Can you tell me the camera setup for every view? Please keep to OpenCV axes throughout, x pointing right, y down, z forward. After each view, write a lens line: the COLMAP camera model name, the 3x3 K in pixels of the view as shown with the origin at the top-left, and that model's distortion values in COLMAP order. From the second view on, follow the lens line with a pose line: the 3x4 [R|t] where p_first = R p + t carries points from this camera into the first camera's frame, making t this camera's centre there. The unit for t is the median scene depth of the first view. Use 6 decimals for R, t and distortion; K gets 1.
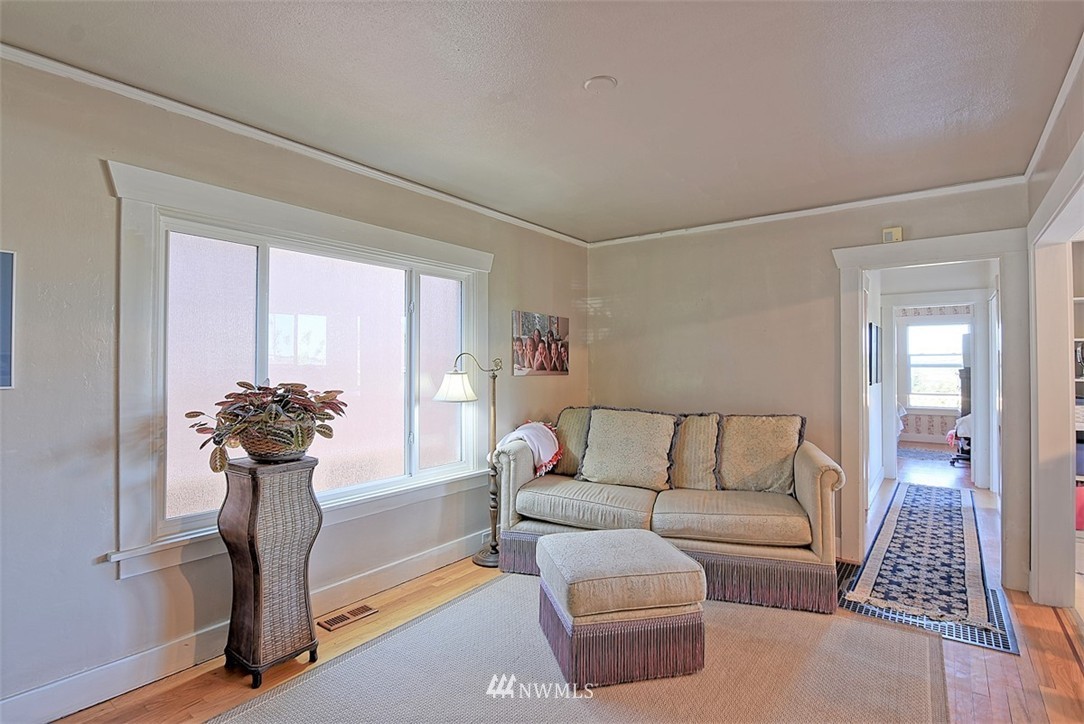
lens RADIAL K [[527.3, 0, 538.3], [0, 527.3, 358.5], [0, 0, 1]] dist [-0.006149, -0.010474]
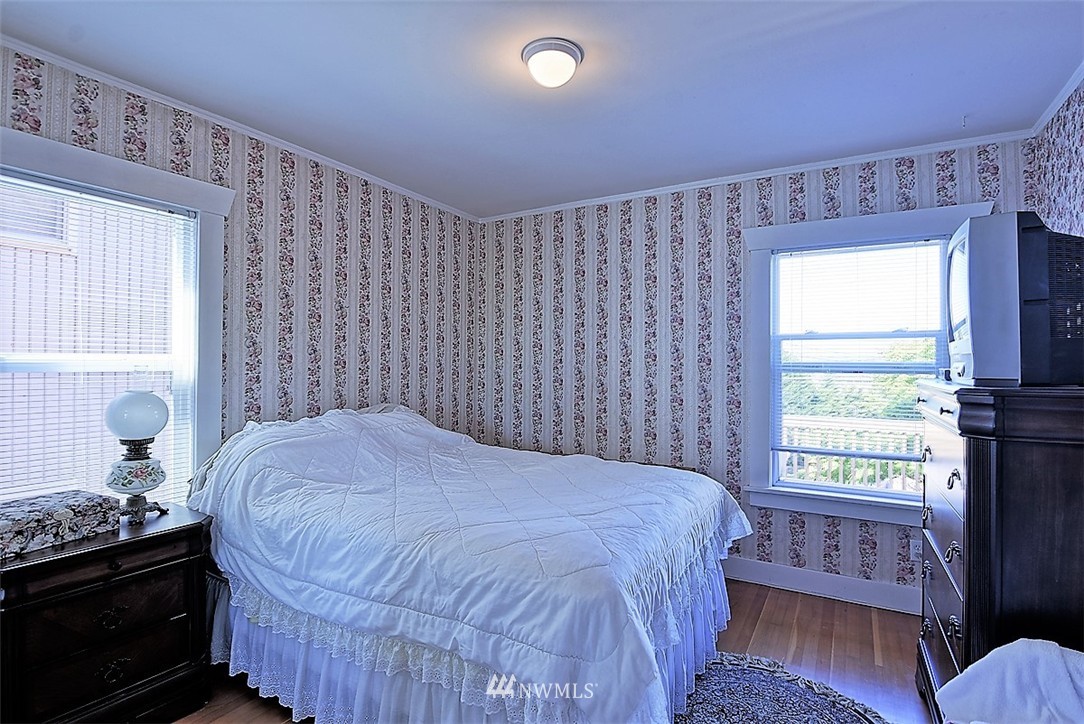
lens RADIAL K [[527.3, 0, 538.3], [0, 527.3, 358.5], [0, 0, 1]] dist [-0.006149, -0.010474]
pose [[0.993169, 0.006219, 0.116517, 0.519053], [-0.006972, 0.999957, 0.006059, 0.007391], [-0.116475, -0.006830, 0.993170, 0.683991]]
